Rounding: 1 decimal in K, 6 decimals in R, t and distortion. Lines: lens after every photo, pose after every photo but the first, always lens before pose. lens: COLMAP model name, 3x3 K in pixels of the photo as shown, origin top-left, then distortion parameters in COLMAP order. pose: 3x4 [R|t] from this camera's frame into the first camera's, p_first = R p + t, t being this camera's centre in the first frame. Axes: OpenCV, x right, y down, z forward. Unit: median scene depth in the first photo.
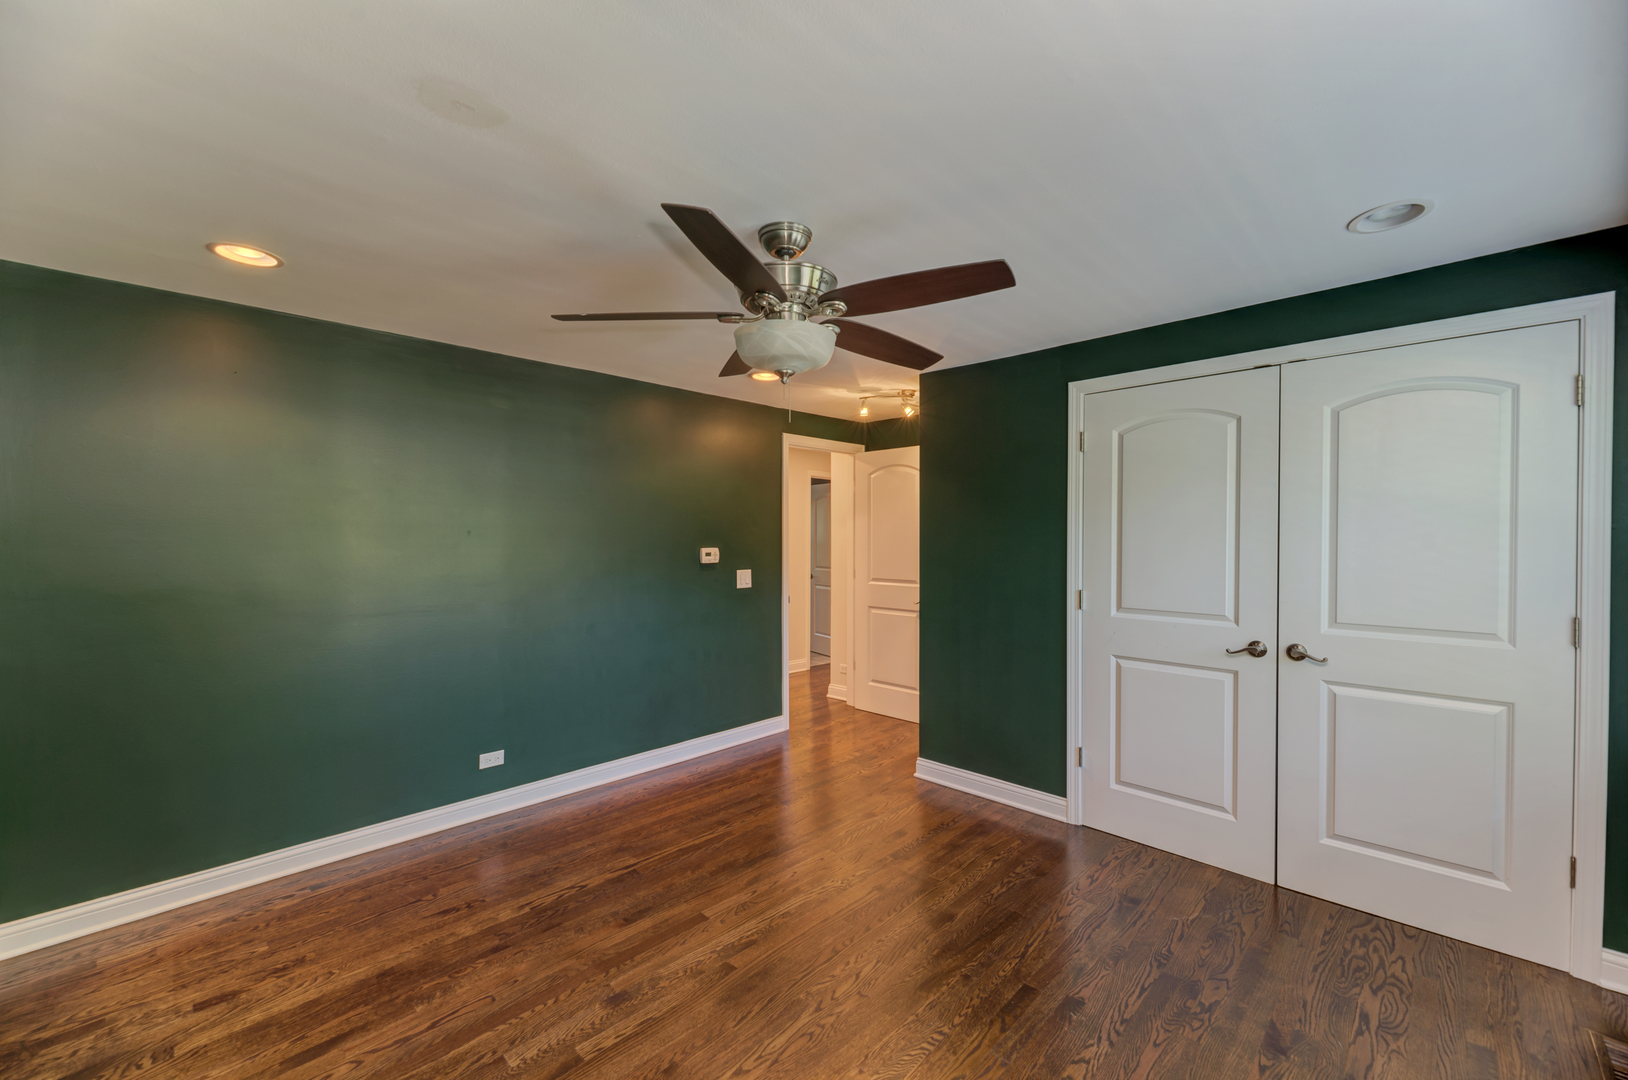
lens RADIAL K [[648.1, 0, 814.0], [0, 648.1, 535.1], [0, 0, 1]] dist [0.004549, -0.001727]
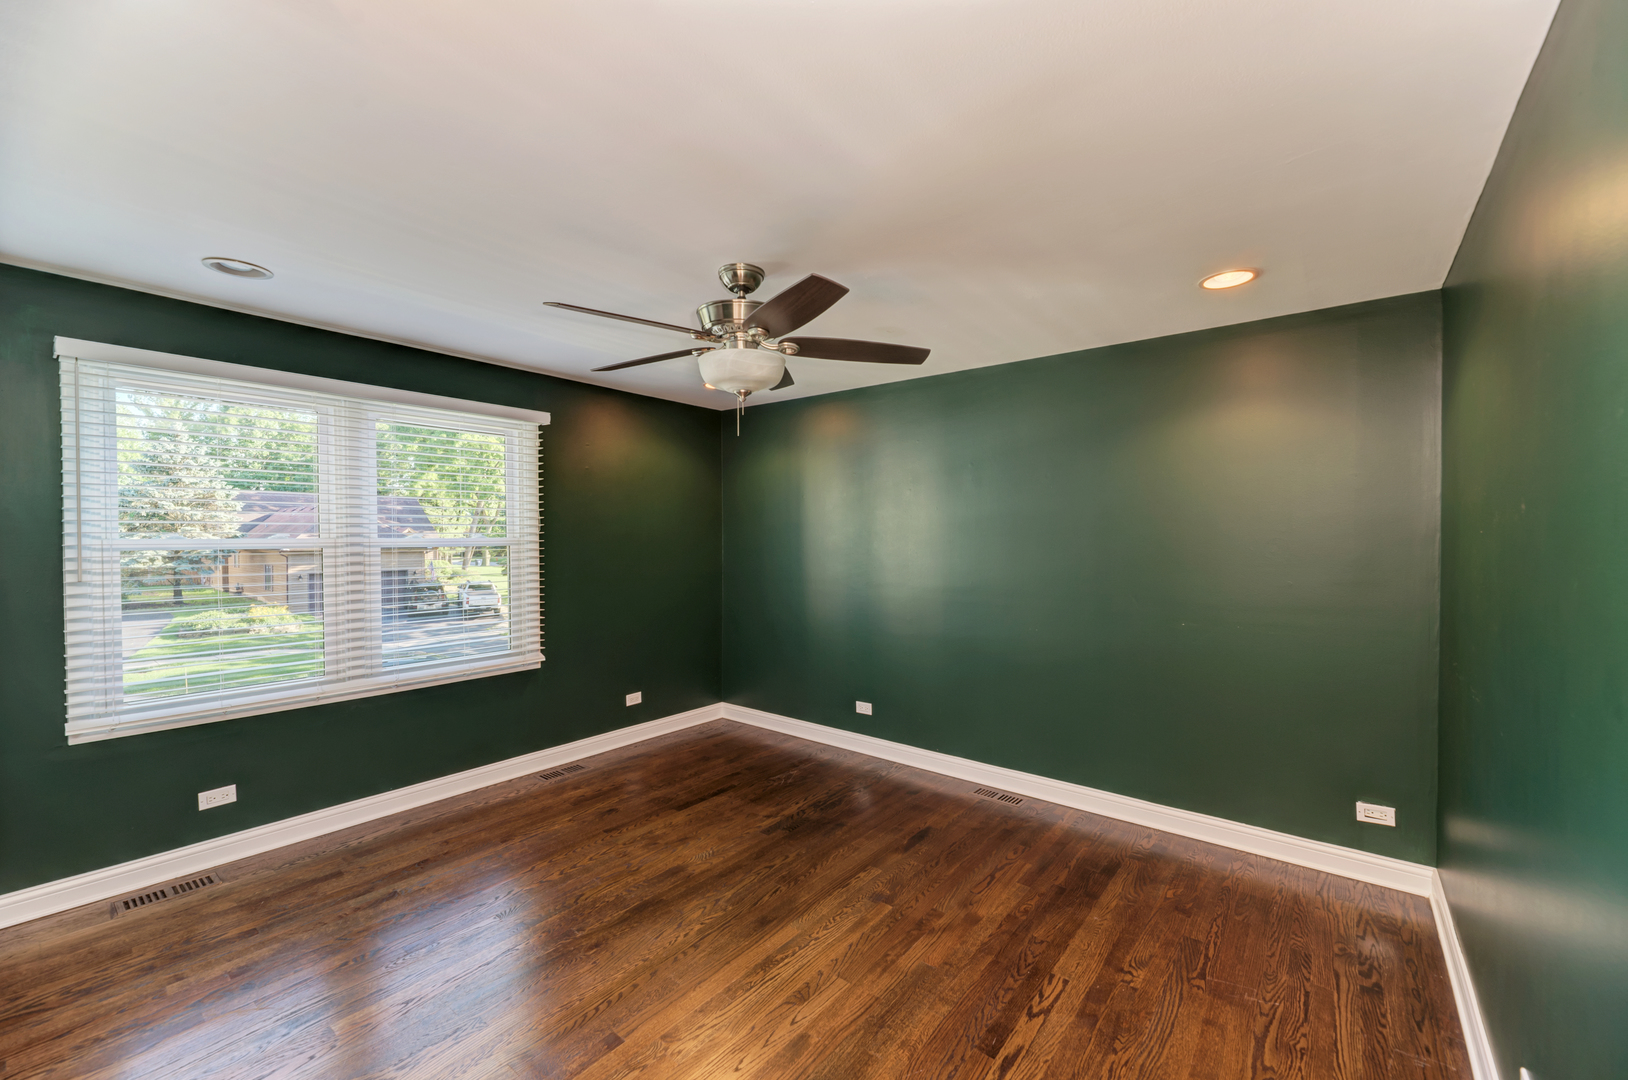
lens RADIAL K [[648.1, 0, 815.1], [0, 648.1, 546.8], [0, 0, 1]] dist [0.004549, -0.001727]
pose [[-0.995330, -0.004868, -0.096411, -0.045145], [-0.006127, 0.999900, 0.012765, 0.013412], [0.096340, 0.013296, -0.995260, 1.766269]]
